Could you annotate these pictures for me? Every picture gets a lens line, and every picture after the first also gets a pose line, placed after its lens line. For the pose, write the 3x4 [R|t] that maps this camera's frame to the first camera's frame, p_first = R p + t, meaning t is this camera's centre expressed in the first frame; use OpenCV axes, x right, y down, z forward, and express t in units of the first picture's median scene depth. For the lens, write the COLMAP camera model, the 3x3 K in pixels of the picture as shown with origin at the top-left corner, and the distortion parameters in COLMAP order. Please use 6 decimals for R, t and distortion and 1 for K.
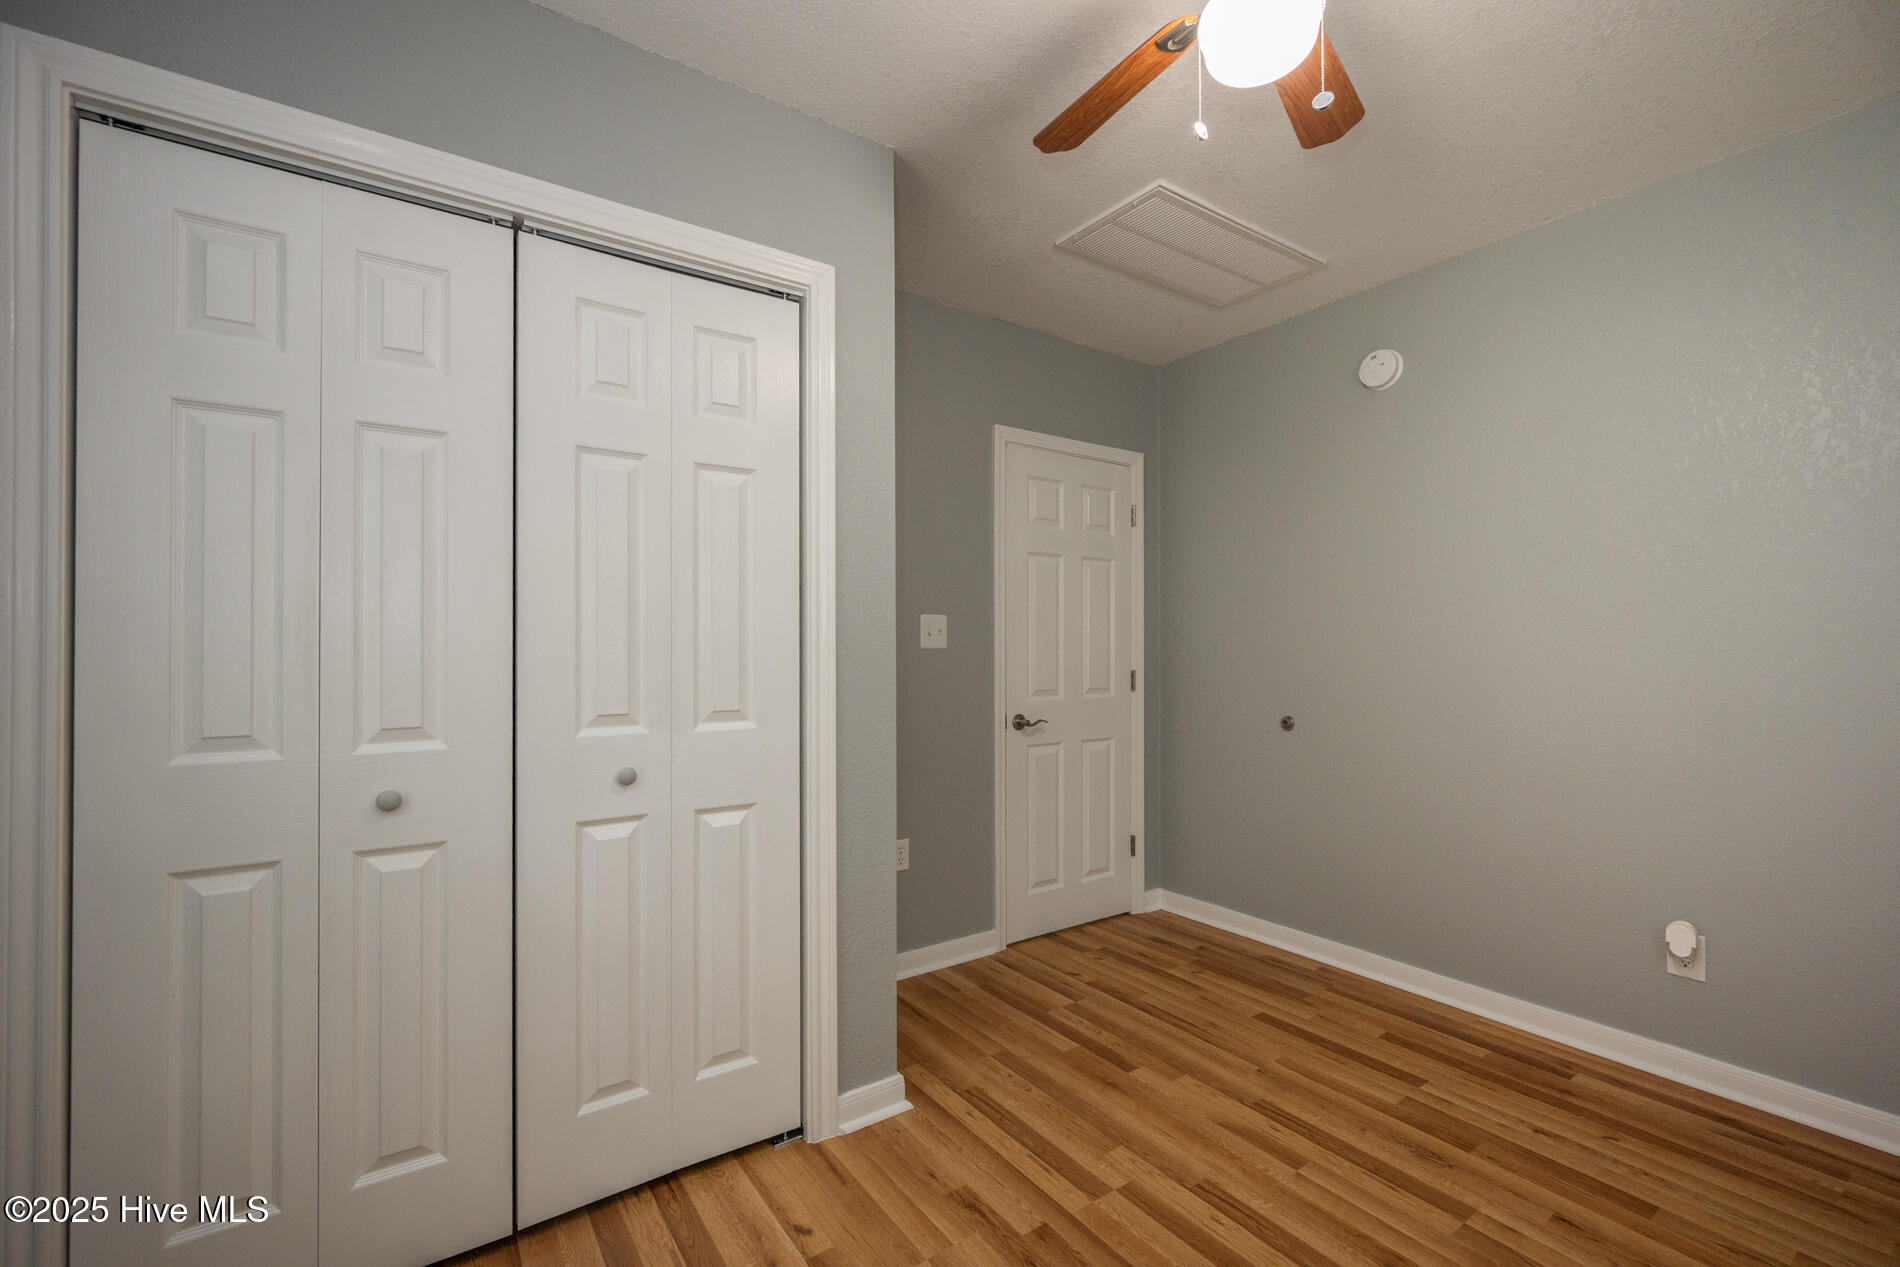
lens RADIAL K [[793.0, 0, 943.6], [0, 793.0, 646.0], [0, 0, 1]] dist [-0.002112, -0.000130]
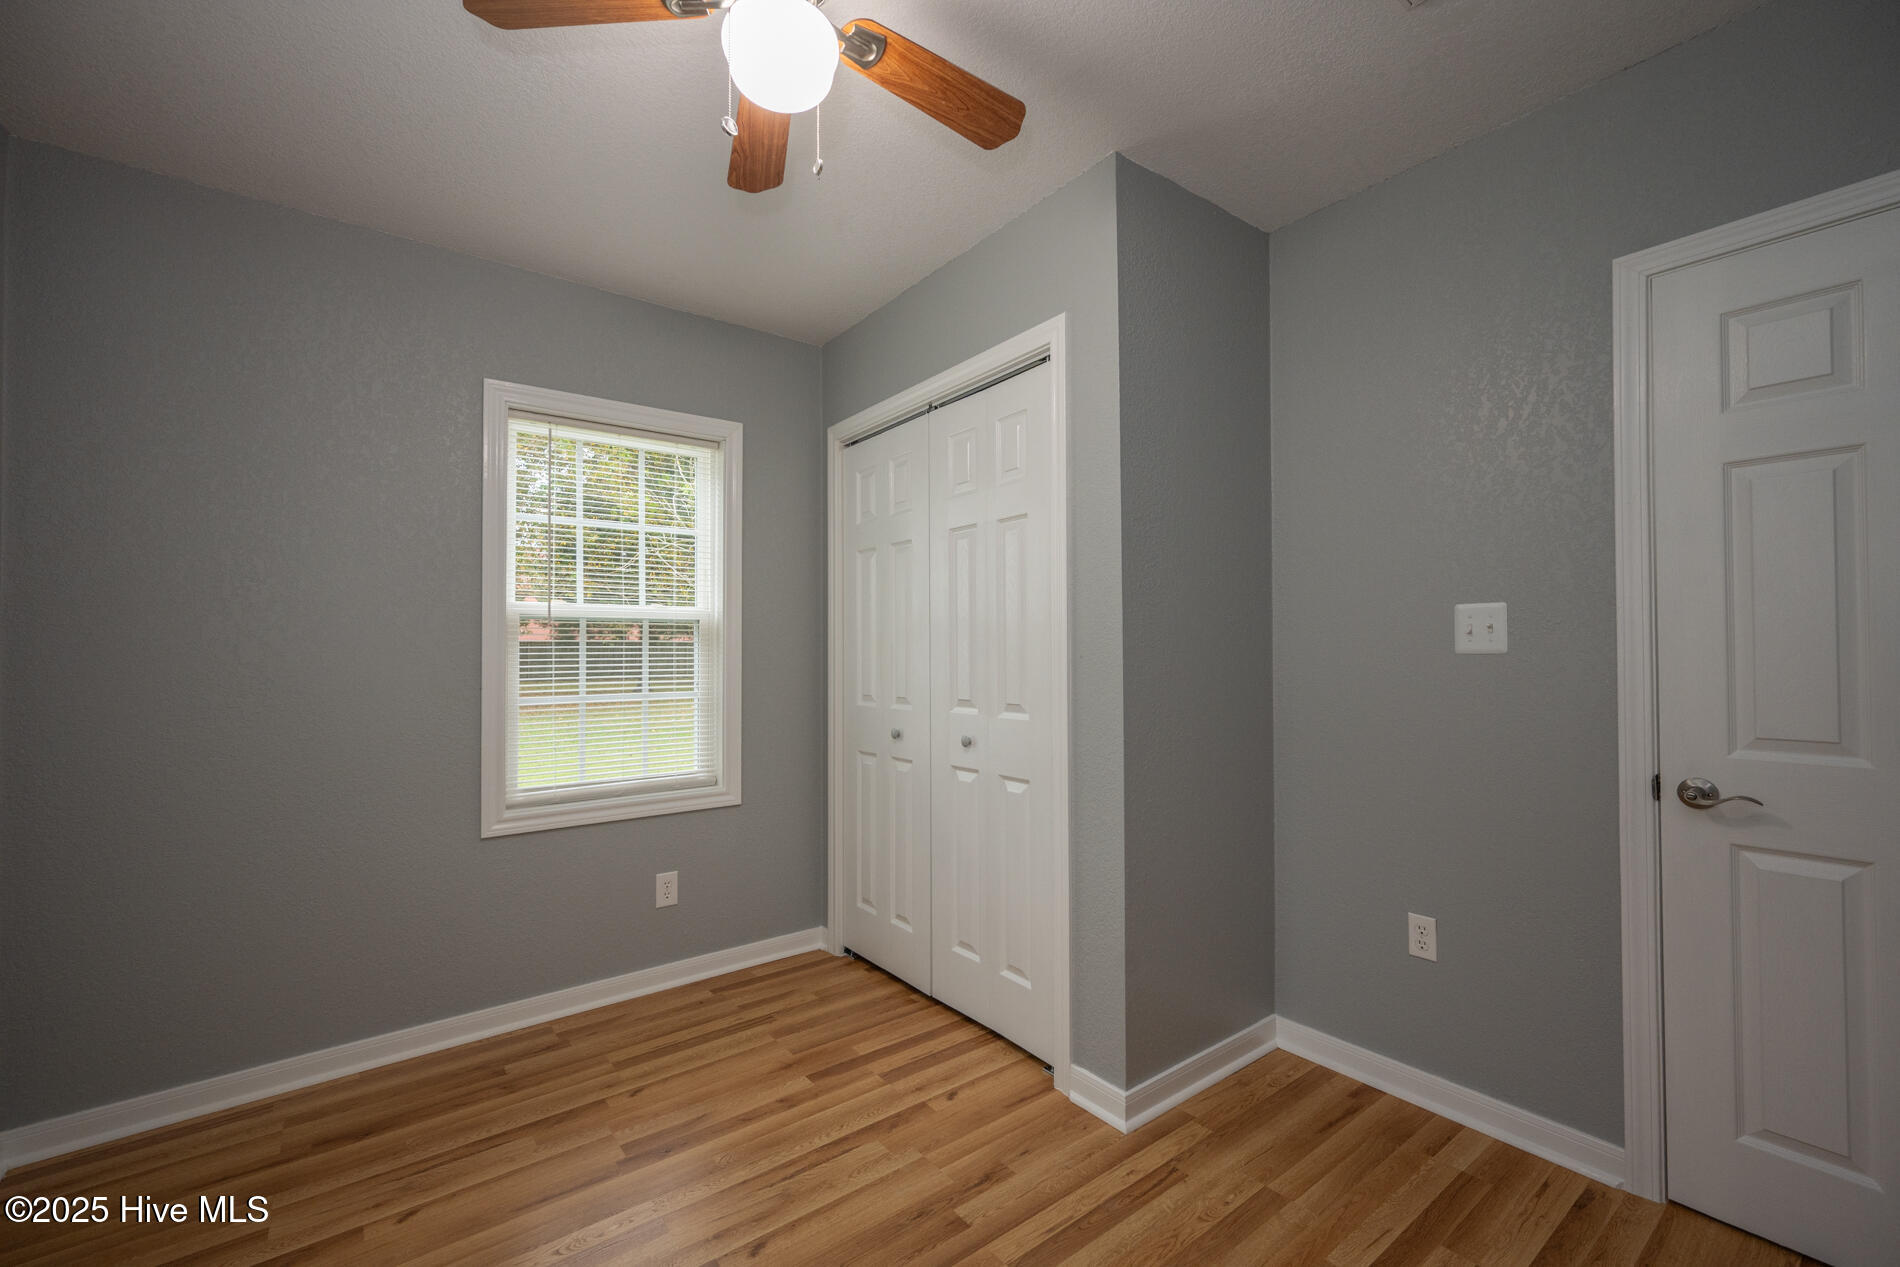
lens RADIAL K [[791.4, 0, 952.8], [0, 791.4, 646.3], [0, 0, 1]] dist [0.000020, -0.000111]
pose [[0.052814, -0.006441, -0.998584, 1.003700], [0.011056, 0.999922, -0.005865, -0.007063], [0.998543, -0.010730, 0.052881, 0.817901]]
